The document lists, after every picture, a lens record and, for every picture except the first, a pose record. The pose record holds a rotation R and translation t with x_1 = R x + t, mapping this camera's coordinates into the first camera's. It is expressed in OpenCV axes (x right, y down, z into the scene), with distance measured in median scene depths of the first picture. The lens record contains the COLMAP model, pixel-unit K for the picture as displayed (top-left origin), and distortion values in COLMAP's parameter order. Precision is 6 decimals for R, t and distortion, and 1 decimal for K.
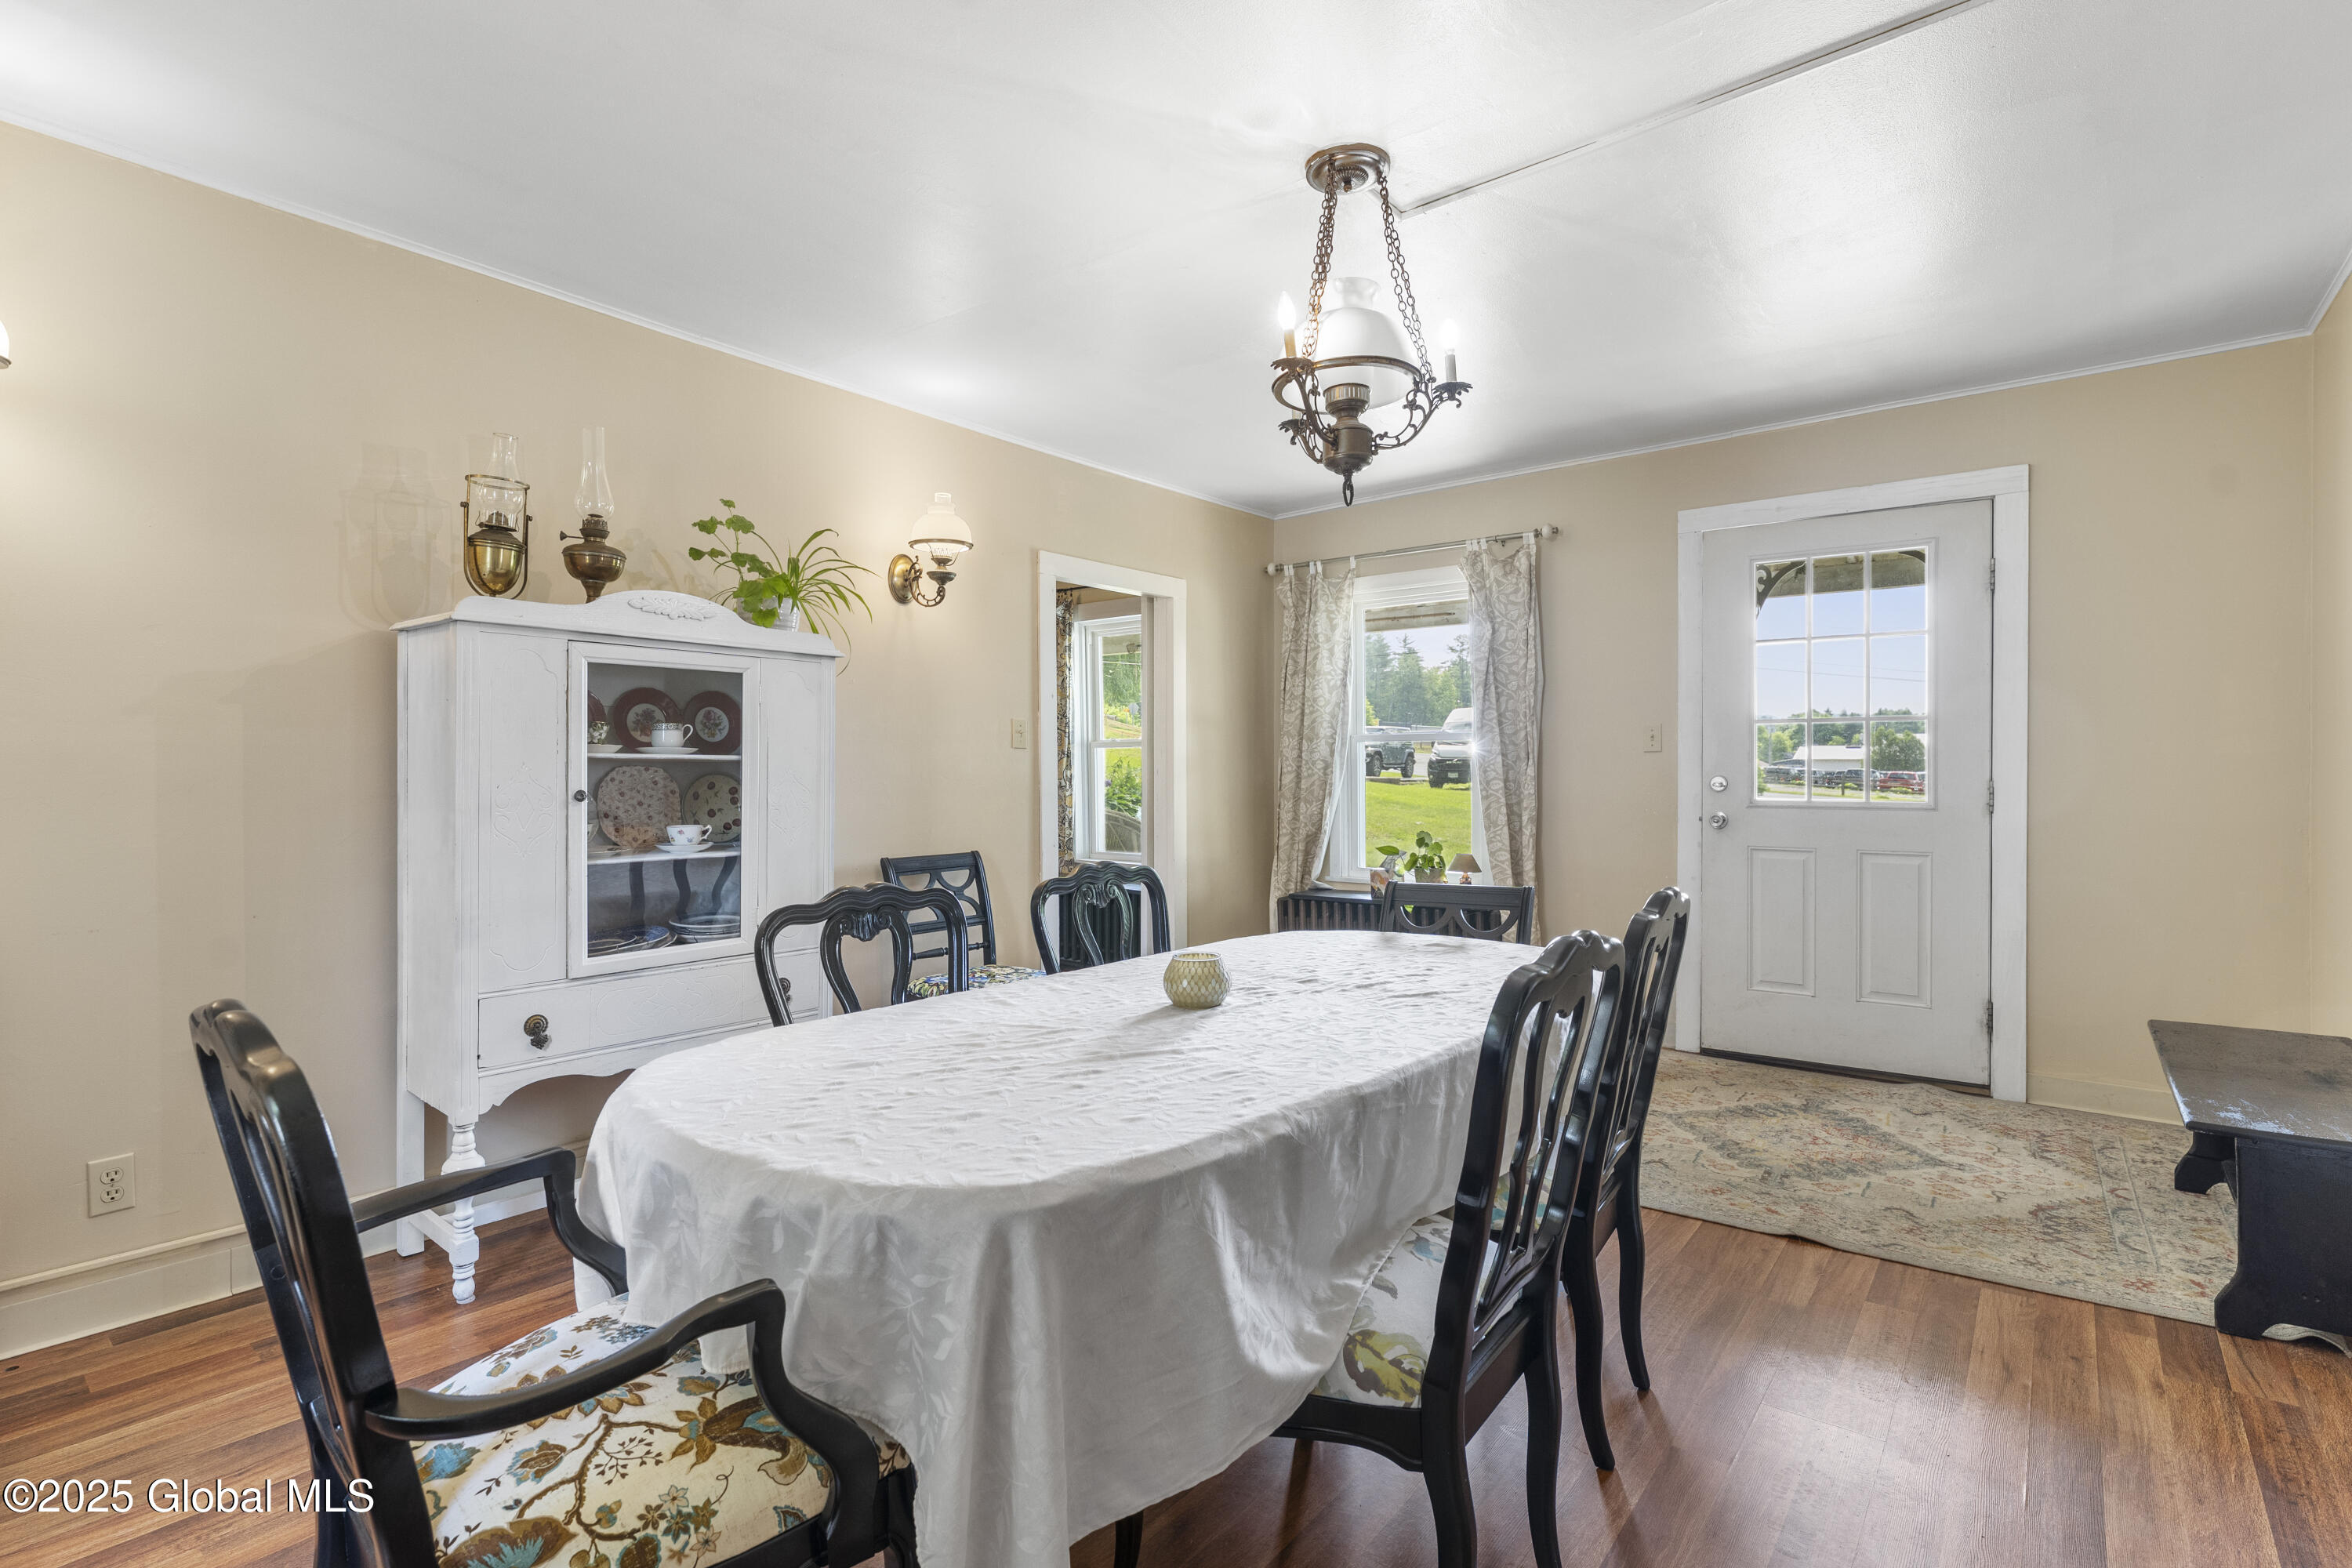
lens RADIAL K [[1088.8, 0, 1180.9], [0, 1088.8, 776.1], [0, 0, 1]] dist [-0.011504, 0.000099]
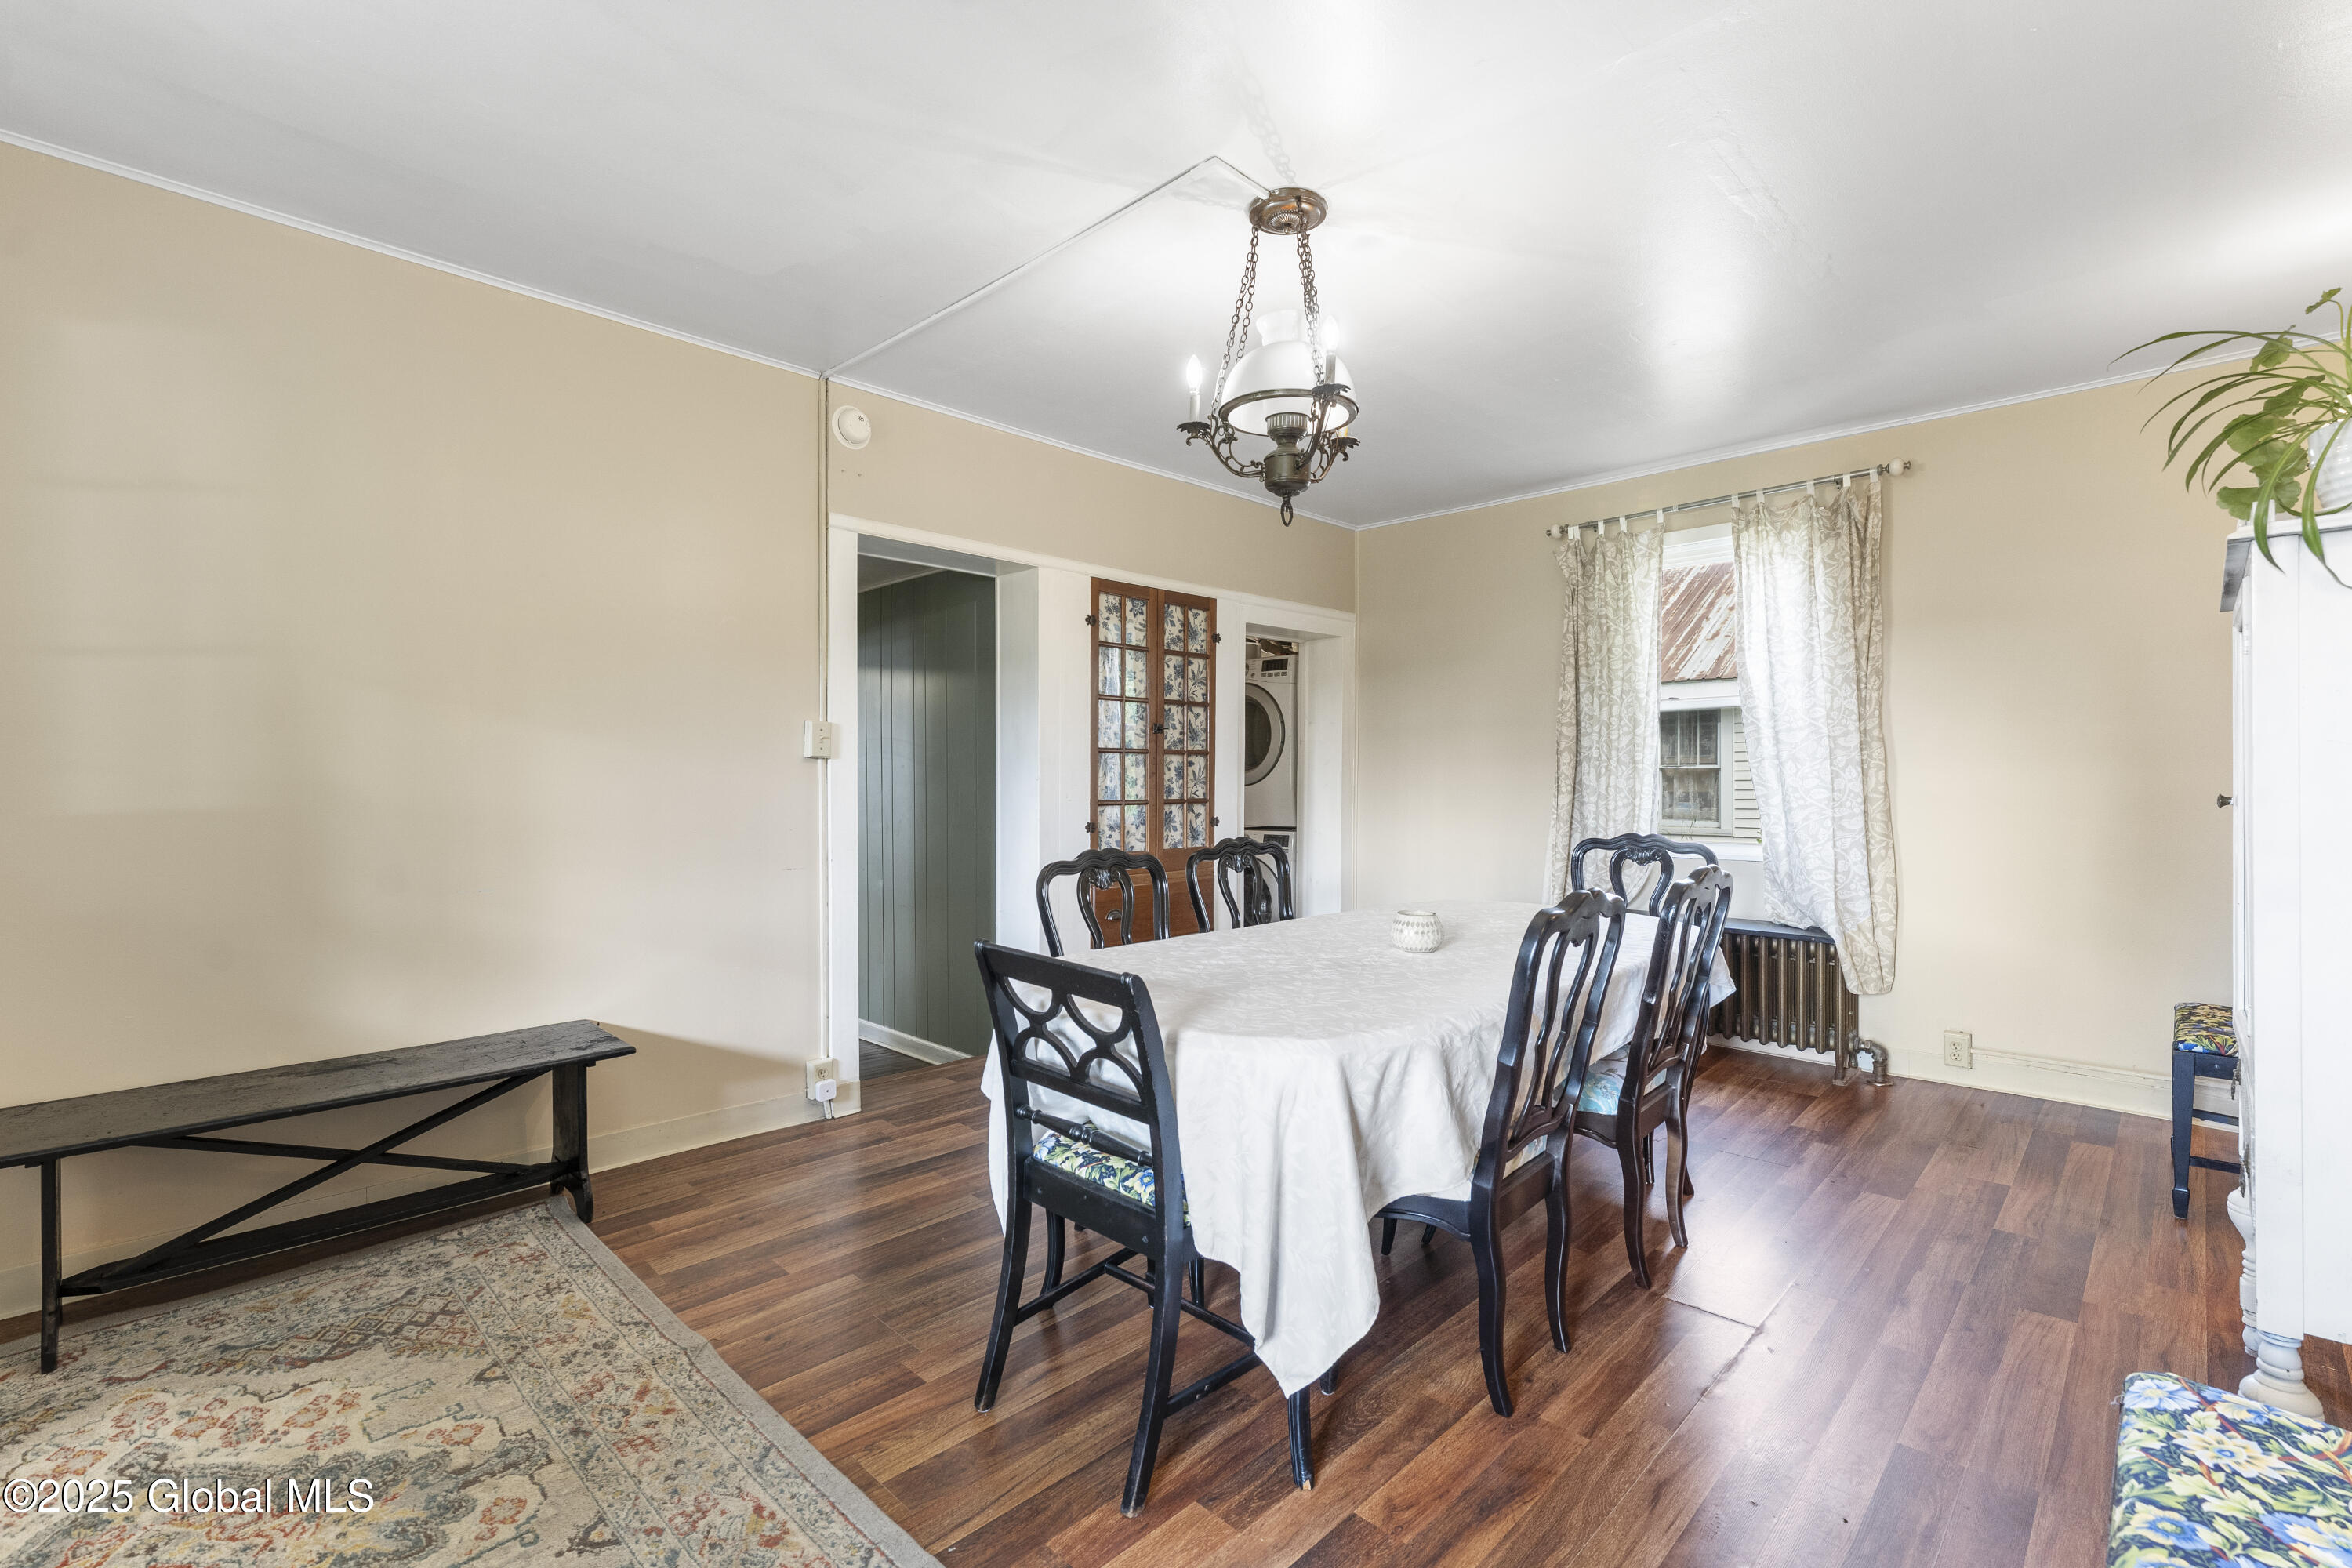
lens RADIAL K [[1020.7, 0, 1175.1], [0, 1020.7, 771.7], [0, 0, 1]] dist [0.000166, 0.000060]
pose [[-0.994331, -0.000981, 0.106320, 0.122769], [0.000075, 0.999951, 0.009923, -0.016418], [-0.106324, 0.009874, -0.994282, 1.616563]]
